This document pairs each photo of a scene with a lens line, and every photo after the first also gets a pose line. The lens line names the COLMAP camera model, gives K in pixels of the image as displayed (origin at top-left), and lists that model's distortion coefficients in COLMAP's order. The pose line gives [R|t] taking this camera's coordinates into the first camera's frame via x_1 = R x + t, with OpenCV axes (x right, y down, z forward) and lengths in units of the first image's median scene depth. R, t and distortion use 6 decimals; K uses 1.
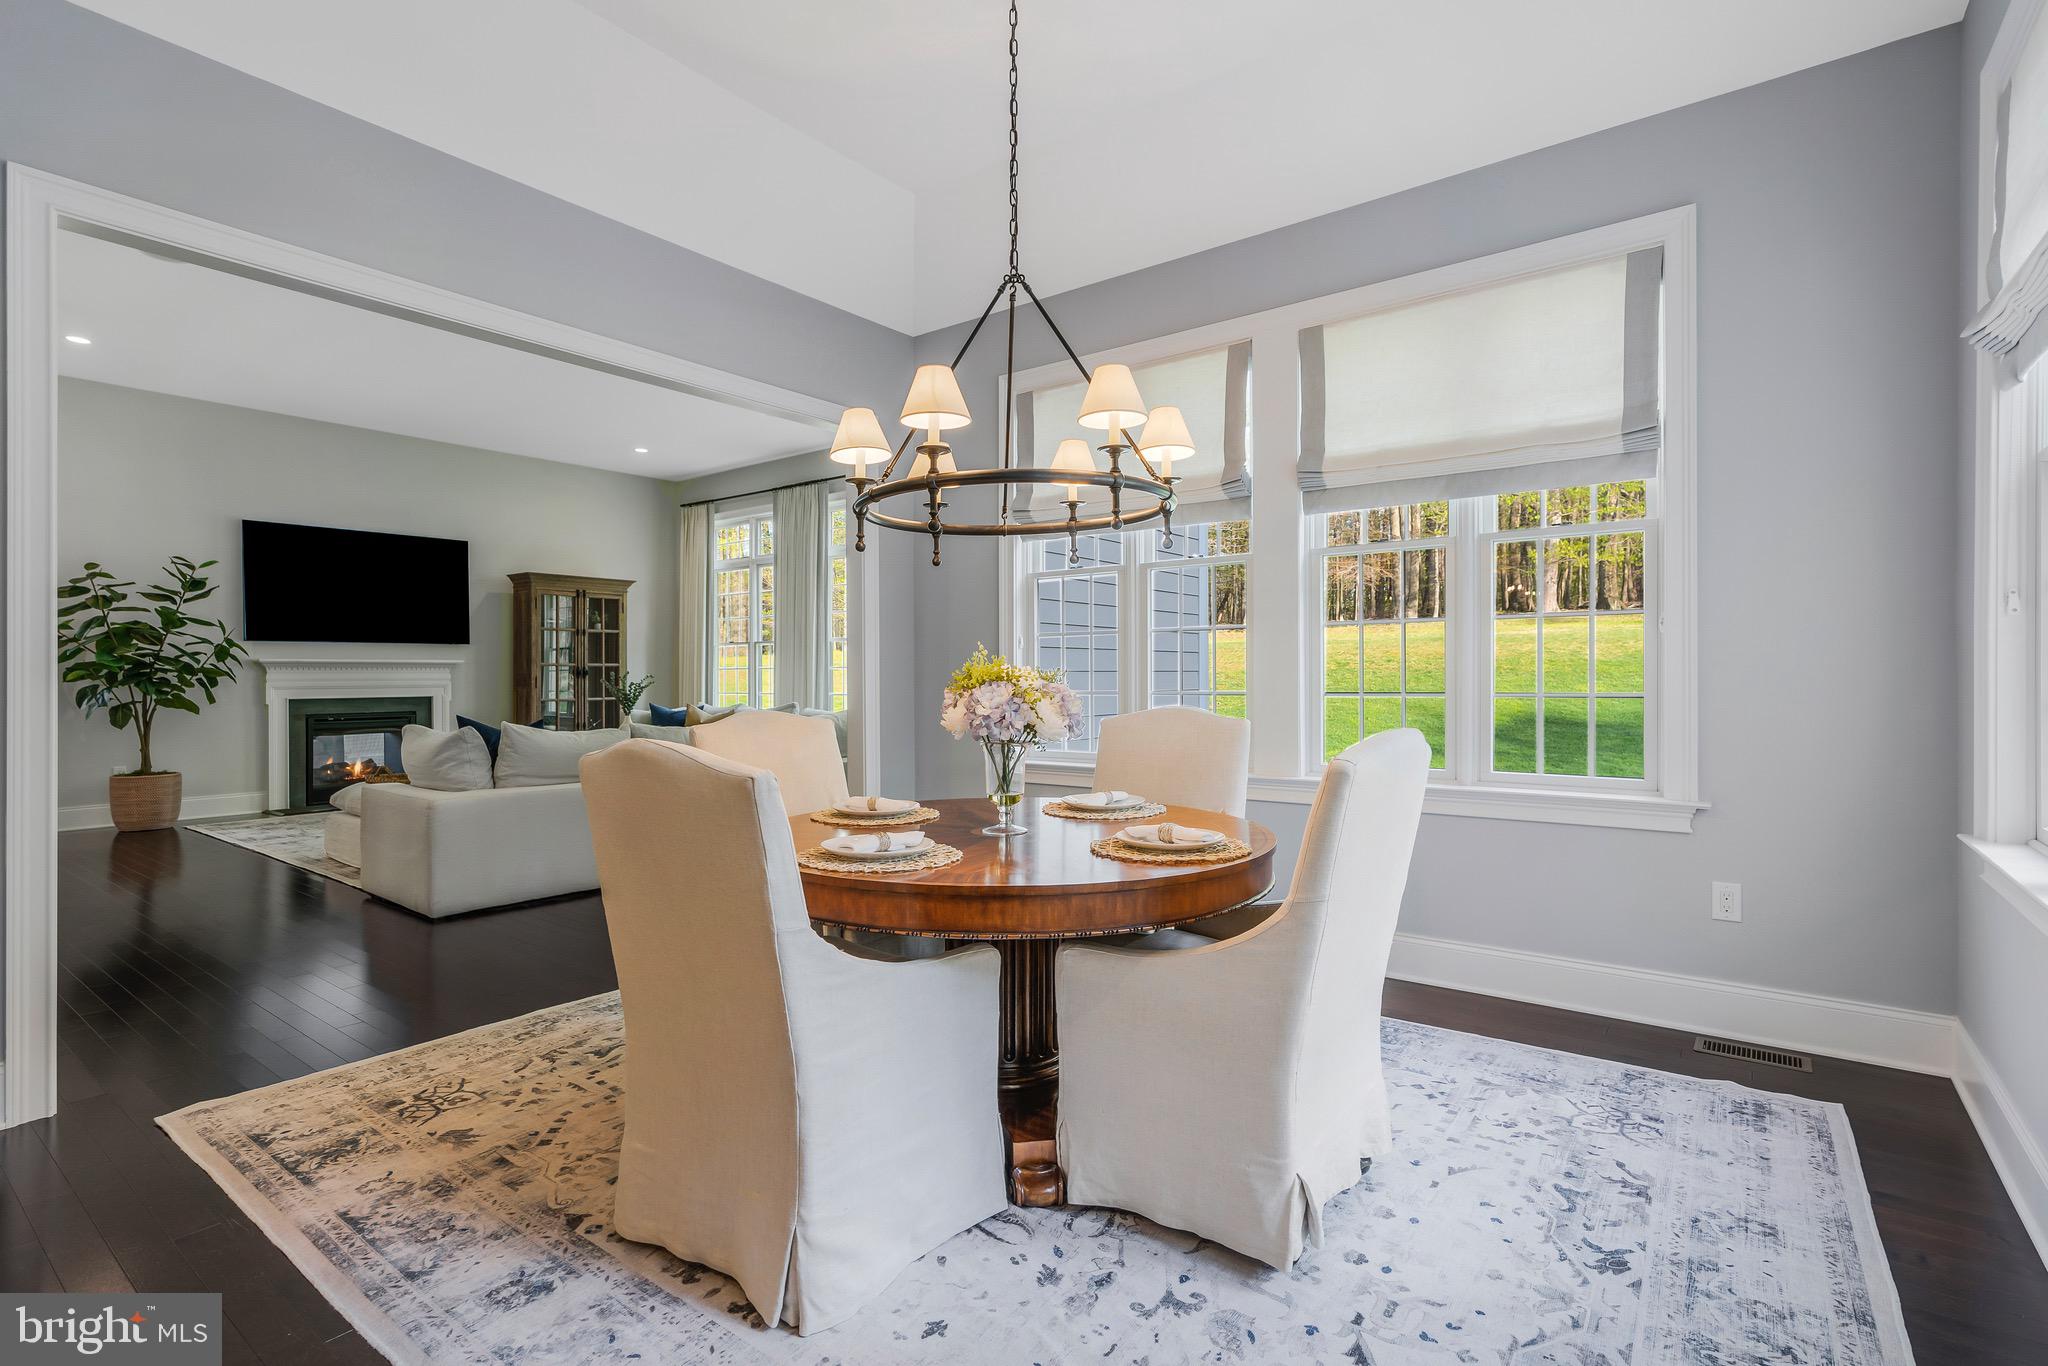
lens RADIAL K [[972.2, 0, 1026.4], [0, 972.2, 682.2], [0, 0, 1]] dist [-0.008530, 0.002889]
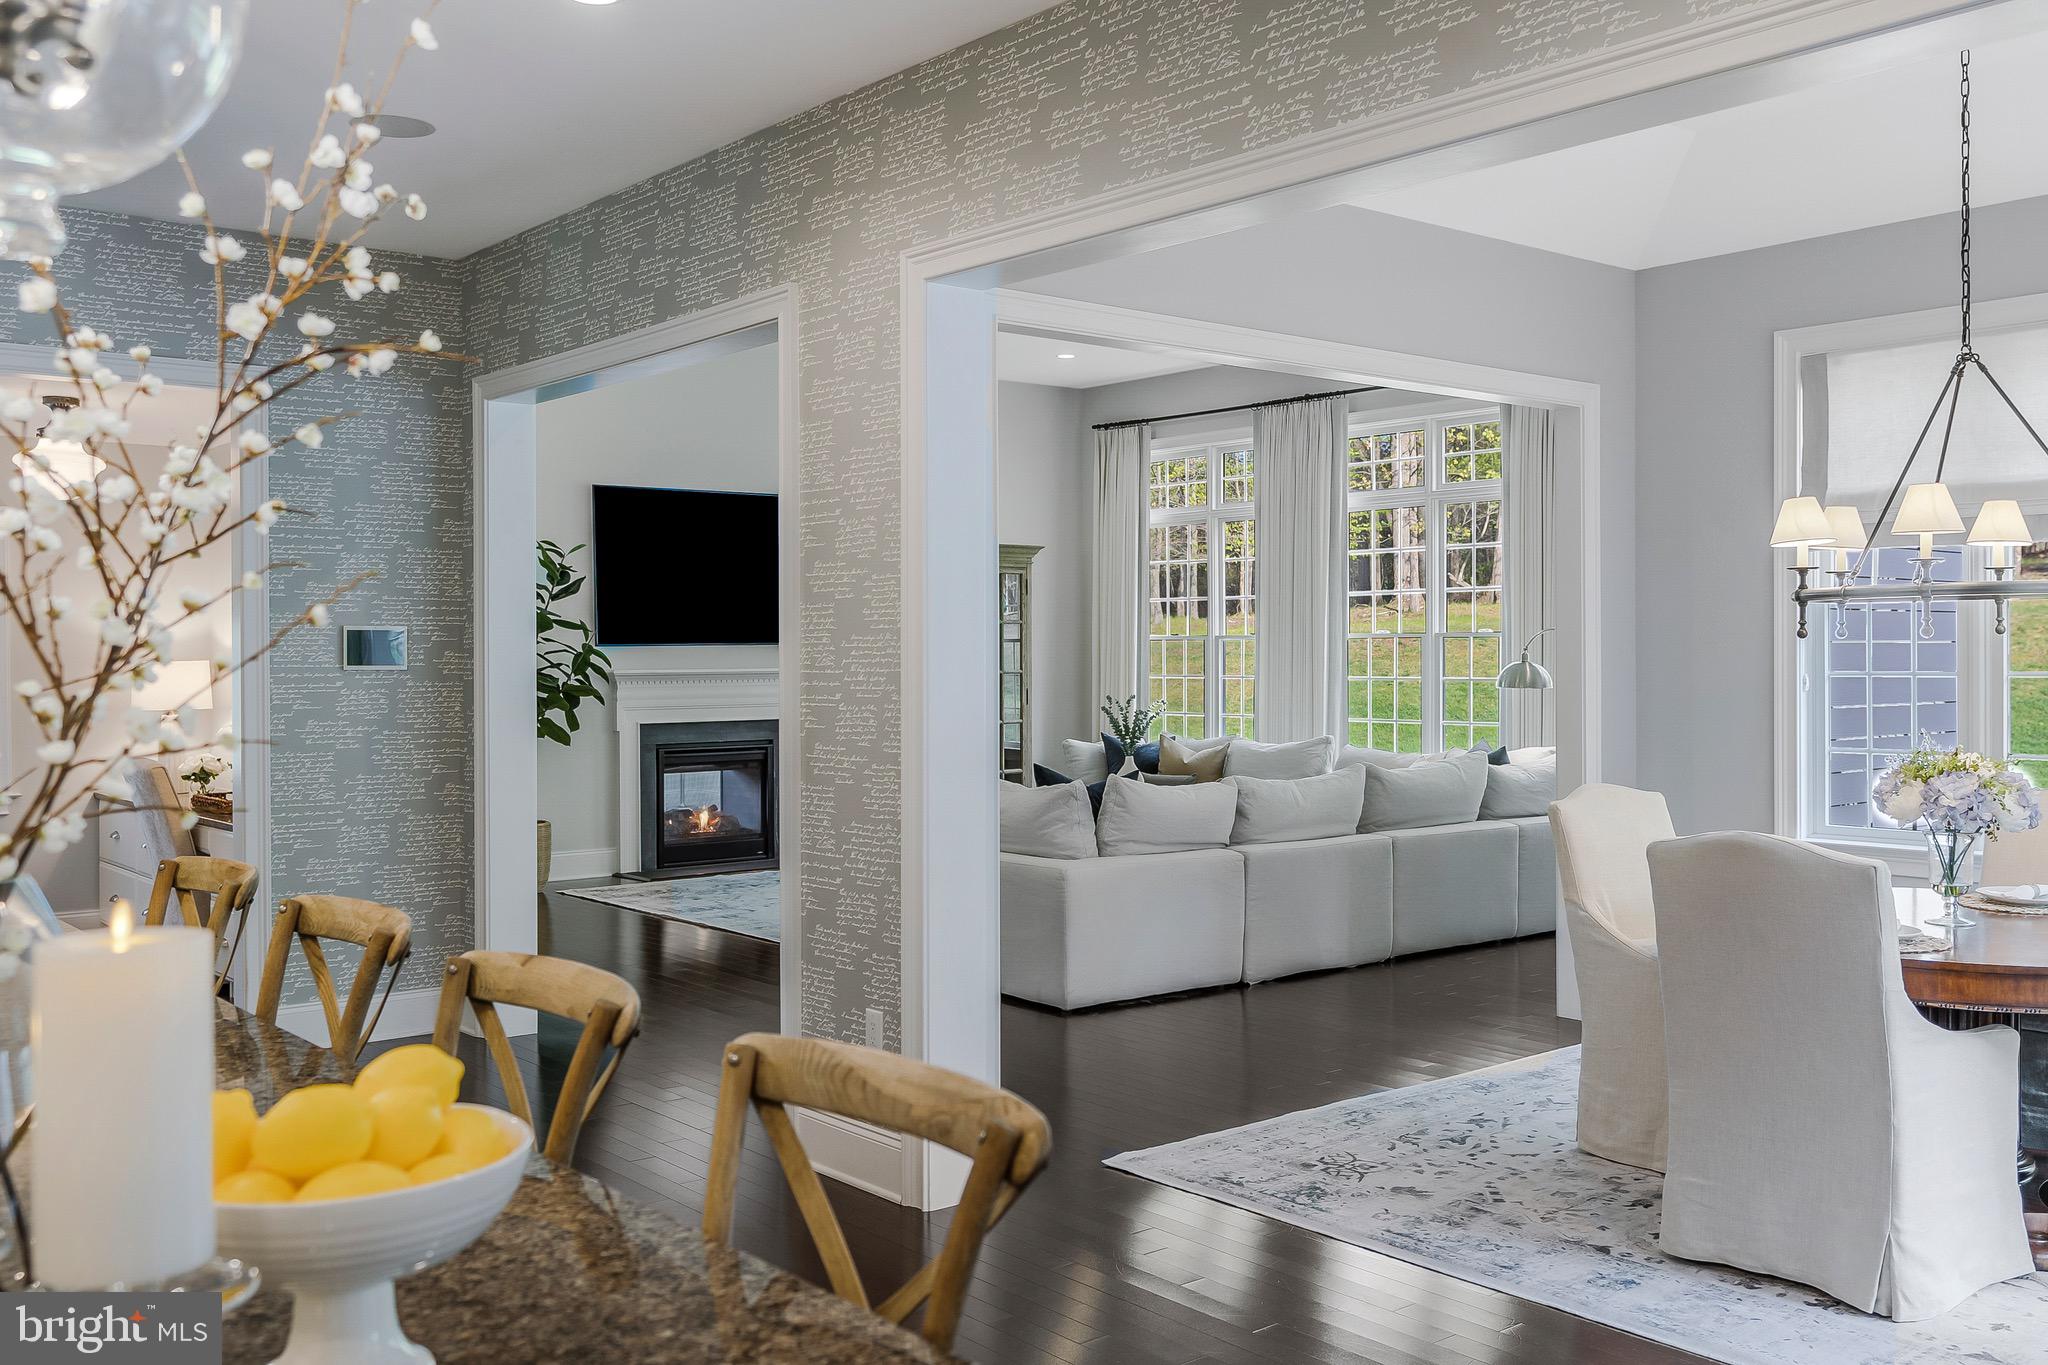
lens RADIAL K [[1823.2, 0, 1051.4], [0, 1823.2, 651.3], [0, 0, 1]] dist [0.009118, 0.019133]
pose [[0.974770, 0.000868, -0.223210, -0.482437], [-0.002031, 0.999986, -0.004982, -0.105052], [0.223203, 0.005309, 0.974758, -0.968353]]
